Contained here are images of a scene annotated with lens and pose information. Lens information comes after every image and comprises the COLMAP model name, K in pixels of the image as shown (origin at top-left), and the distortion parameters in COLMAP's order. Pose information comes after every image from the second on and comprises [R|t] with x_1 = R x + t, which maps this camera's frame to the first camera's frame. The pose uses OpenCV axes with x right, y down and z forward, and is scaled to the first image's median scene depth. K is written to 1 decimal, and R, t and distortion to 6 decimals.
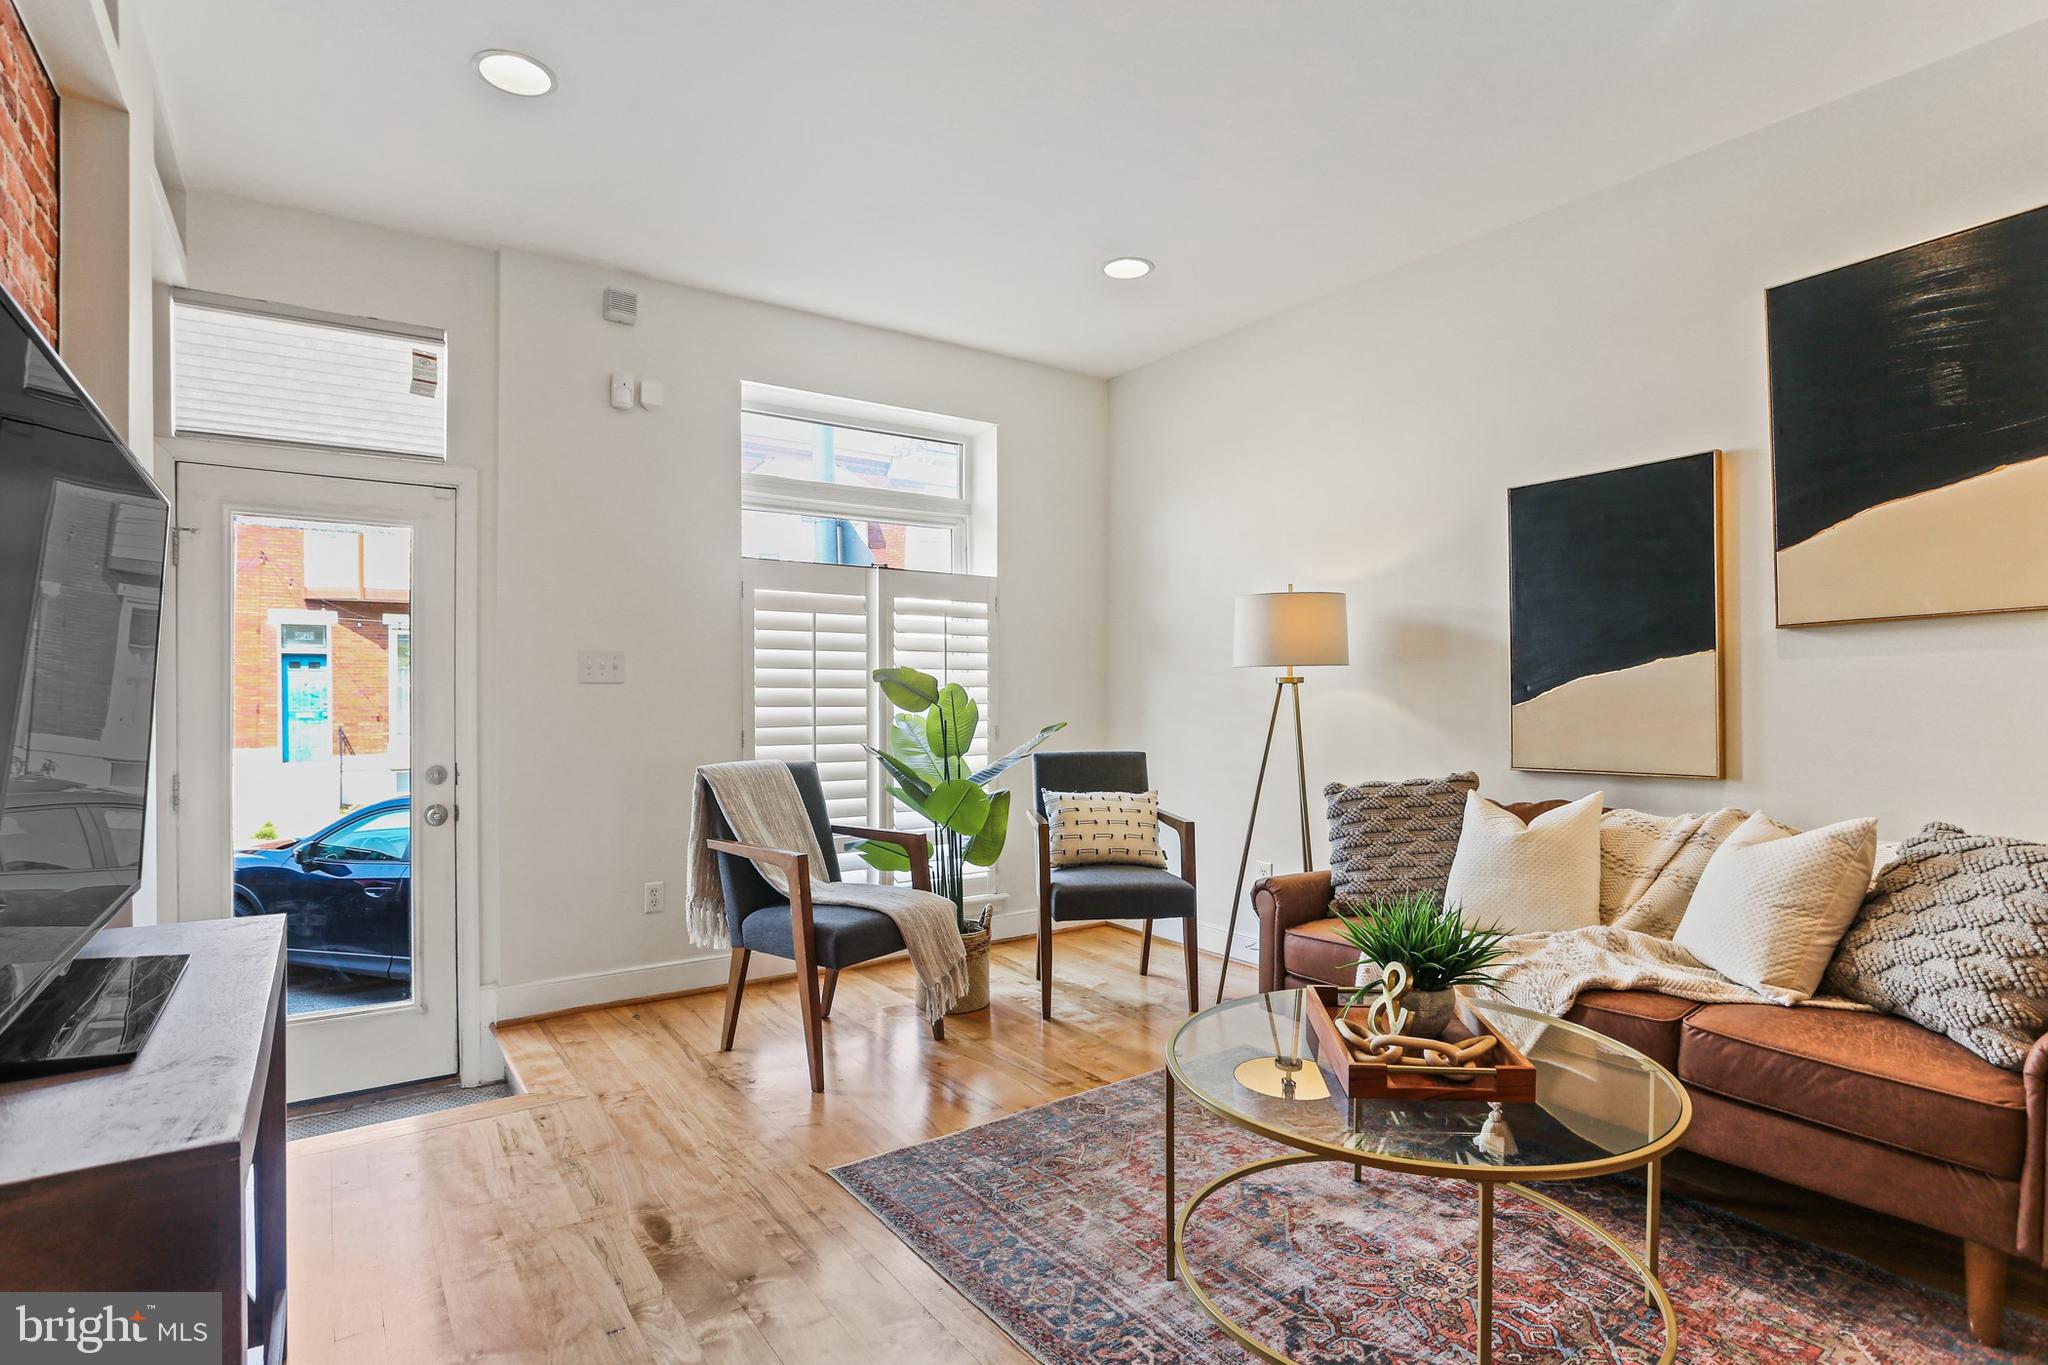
lens RADIAL K [[1075.8, 0, 1017.0], [0, 1075.8, 690.5], [0, 0, 1]] dist [0.008140, 0.000189]
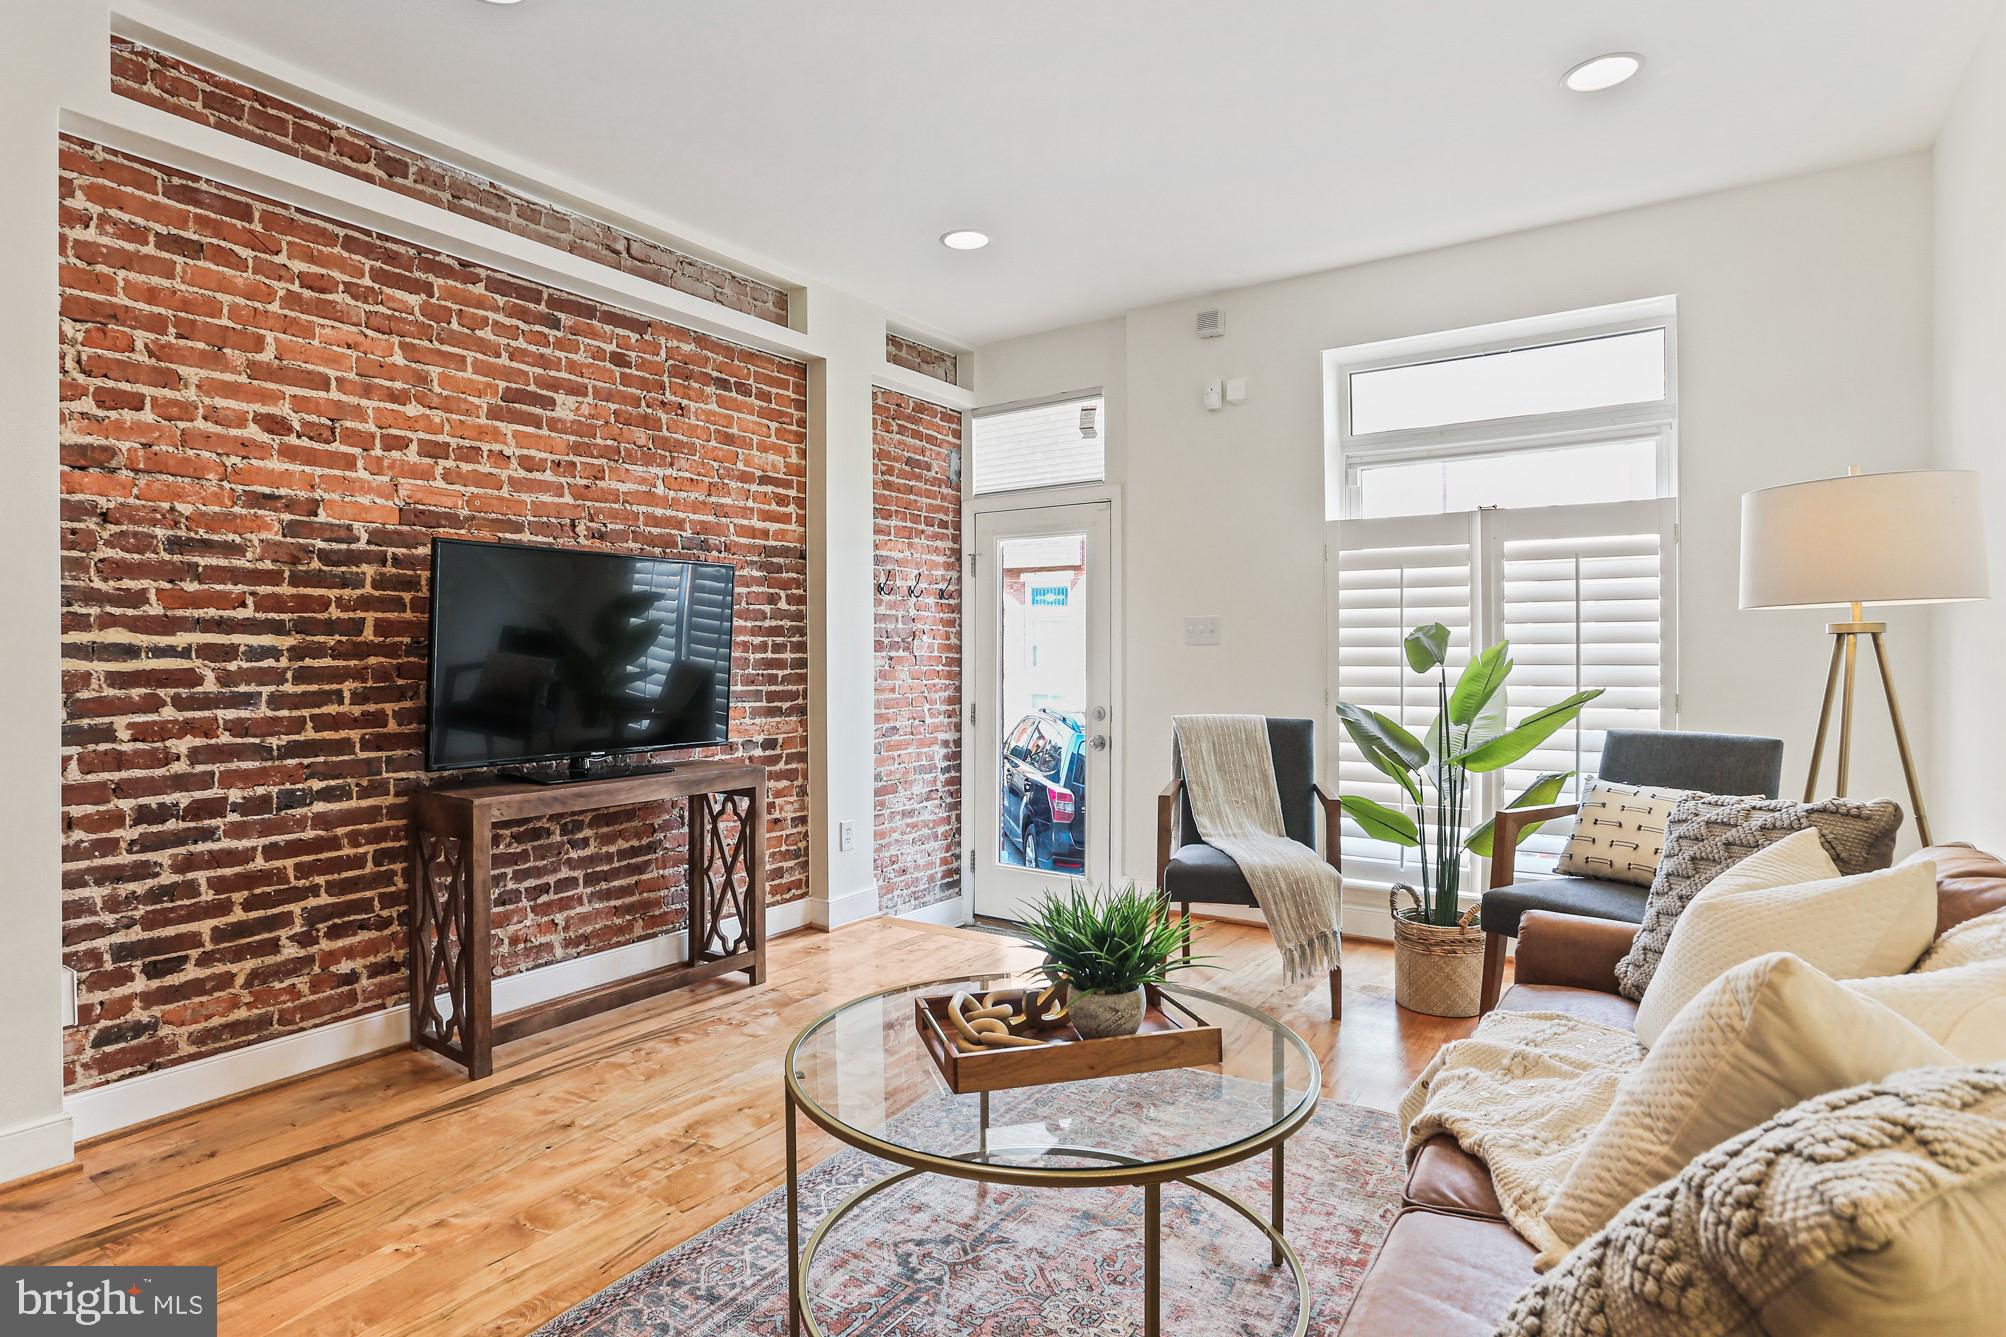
lens RADIAL K [[1053.8, 0, 983.4], [0, 1053.8, 662.9], [0, 0, 1]] dist [0.008140, 0.000189]
pose [[0.384671, 0.003209, -0.923048, 0.645838], [0.003226, 0.999983, 0.004820, 0.007431], [0.923048, -0.004832, 0.384654, 0.355994]]
